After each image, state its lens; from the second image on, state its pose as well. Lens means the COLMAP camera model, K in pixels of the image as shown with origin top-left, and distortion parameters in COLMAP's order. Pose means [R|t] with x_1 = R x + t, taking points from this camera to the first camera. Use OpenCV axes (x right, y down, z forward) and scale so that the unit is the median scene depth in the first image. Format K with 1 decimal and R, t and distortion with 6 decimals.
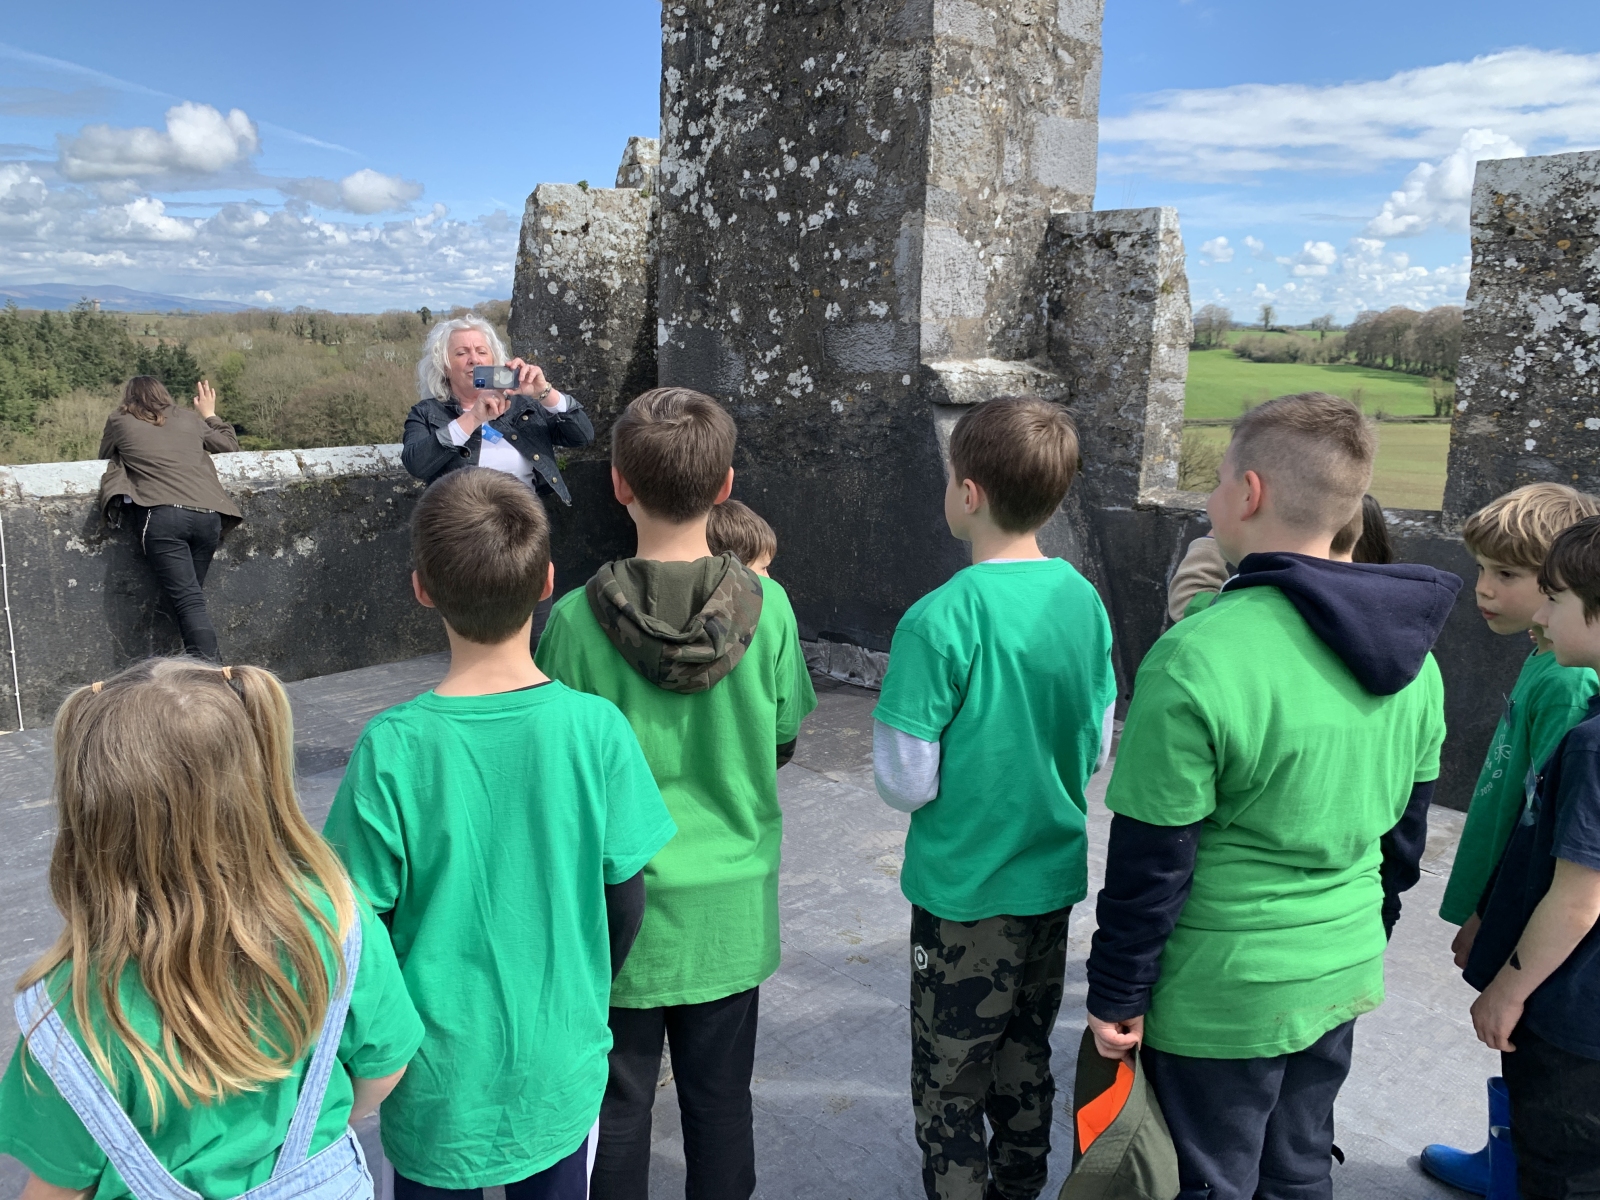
lens RADIAL K [[1261.4, 0, 813.8], [0, 1261.4, 597.5], [0, 0, 1]] dist [0.011823, -0.003639]
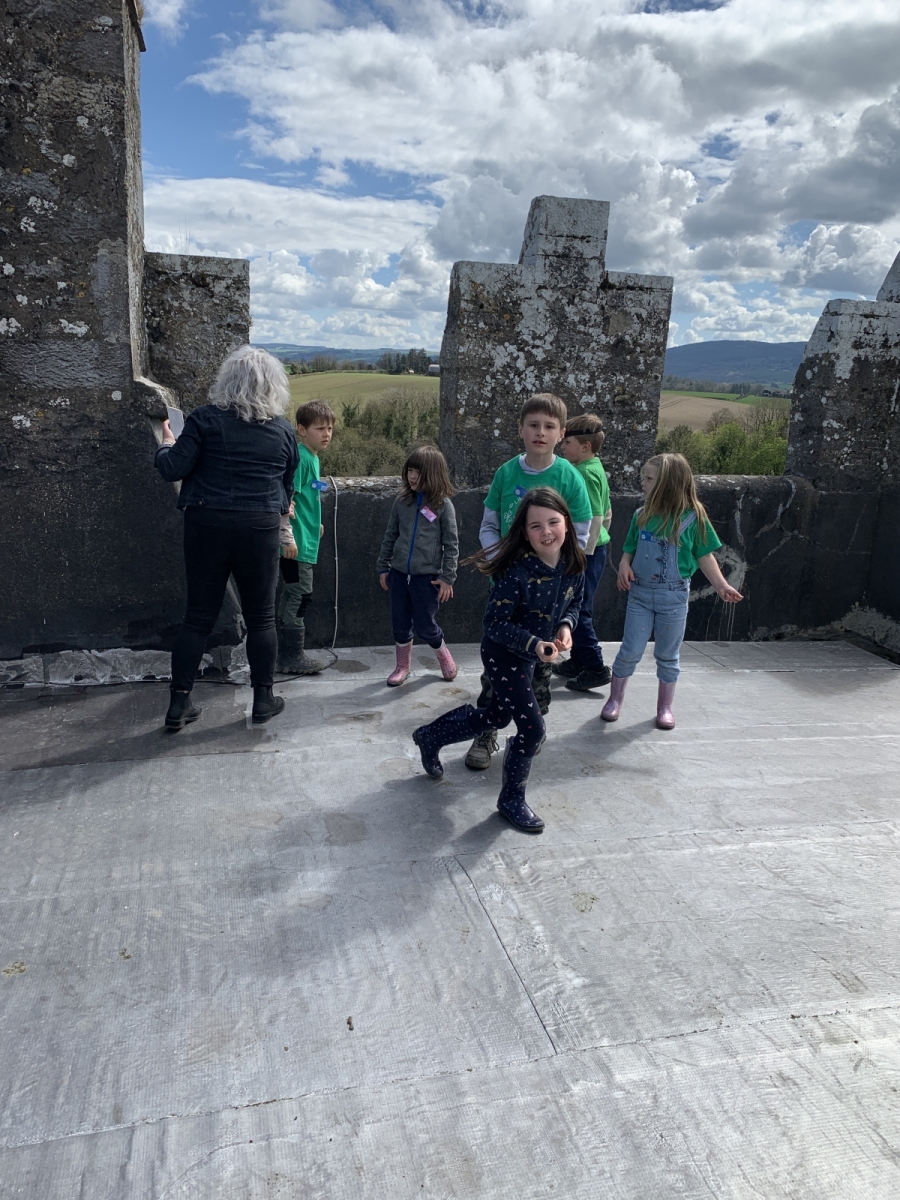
lens RADIAL K [[923.7, 0, 450.0], [0, 923.7, 600.0], [0, 0, 1]] dist [0.007857, 0.001897]
pose [[0.517478, -0.192454, 0.833773, -0.484229], [0.138814, 0.980354, 0.140134, -0.071132], [-0.844362, 0.043223, 0.534027, 0.334595]]
